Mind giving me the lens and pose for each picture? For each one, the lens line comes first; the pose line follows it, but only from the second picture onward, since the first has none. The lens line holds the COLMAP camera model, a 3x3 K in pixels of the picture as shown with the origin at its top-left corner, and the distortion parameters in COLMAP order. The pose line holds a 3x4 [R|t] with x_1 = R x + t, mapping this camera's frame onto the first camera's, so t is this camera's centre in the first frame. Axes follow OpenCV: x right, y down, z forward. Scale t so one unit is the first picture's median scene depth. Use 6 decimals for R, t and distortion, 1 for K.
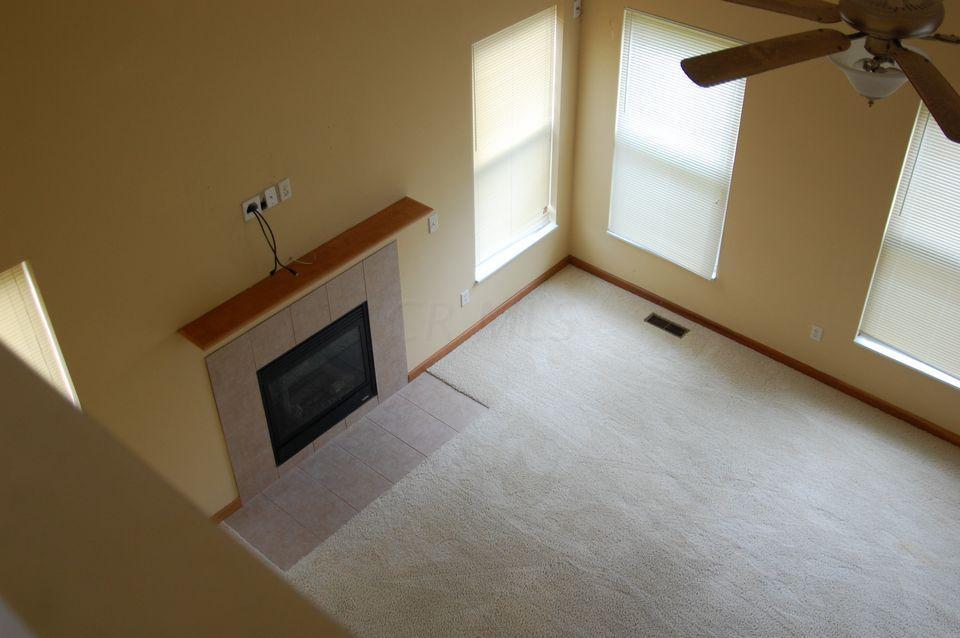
lens RADIAL K [[997.2, 0, 481.2], [0, 997.2, 315.8], [0, 0, 1]] dist [-0.102741, 0.000000]
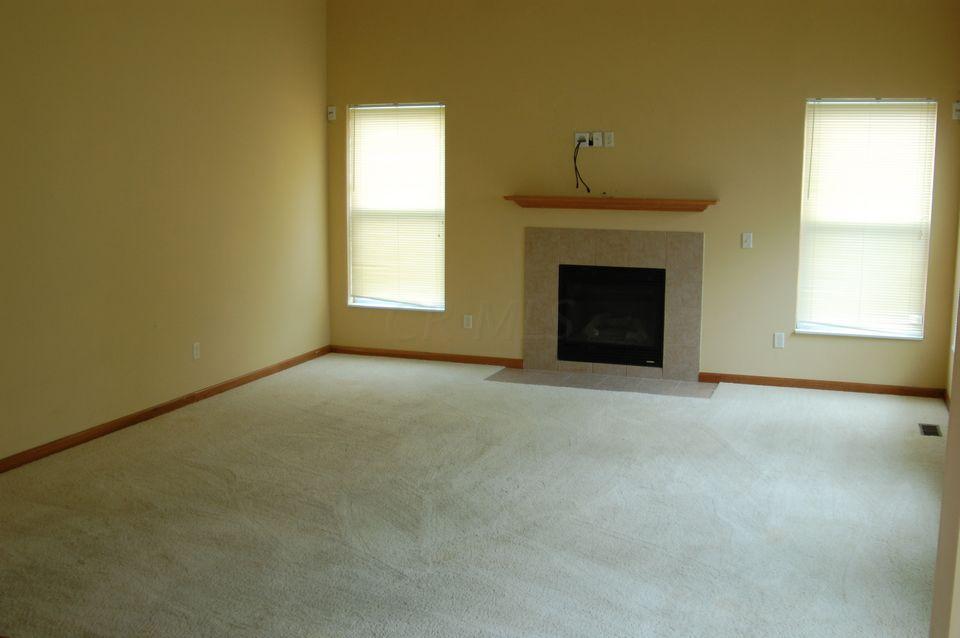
lens RADIAL K [[997.2, 0, 476.9], [0, 997.2, 324.8], [0, 0, 1]] dist [-0.102741, 0.000000]
pose [[0.352357, 0.160629, -0.921978, 1.006981], [-0.588827, 0.803777, -0.084999, 0.298474], [0.727411, 0.572835, 0.377799, 0.389081]]
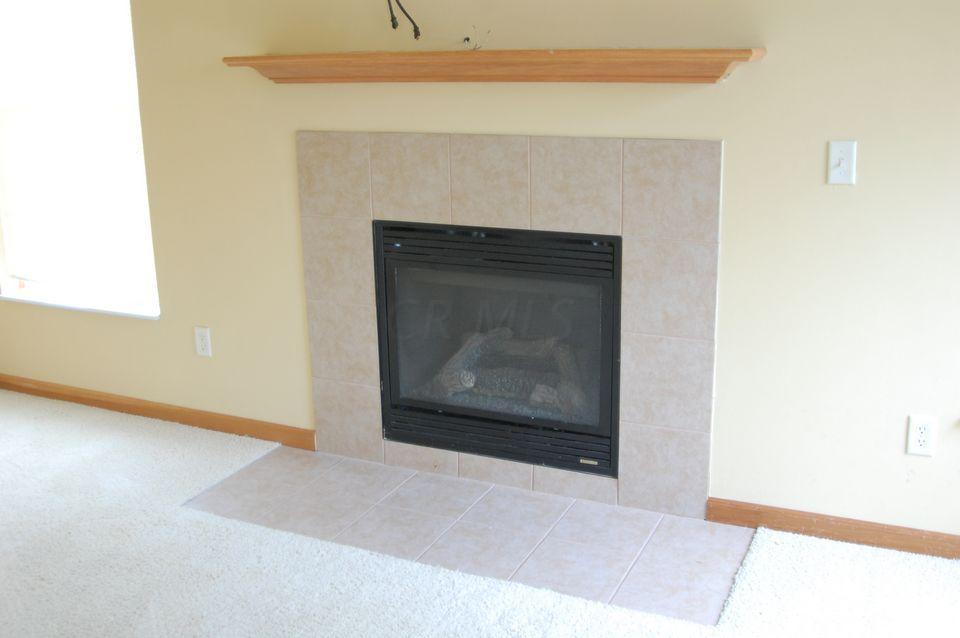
lens RADIAL K [[997.2, 0, 476.5], [0, 997.2, 317.1], [0, 0, 1]] dist [-0.102741, 0.000000]
pose [[0.277244, 0.270677, -0.921884, 0.331682], [-0.580242, 0.811934, 0.063894, 0.026741], [0.765803, 0.517202, 0.382162, 0.793850]]
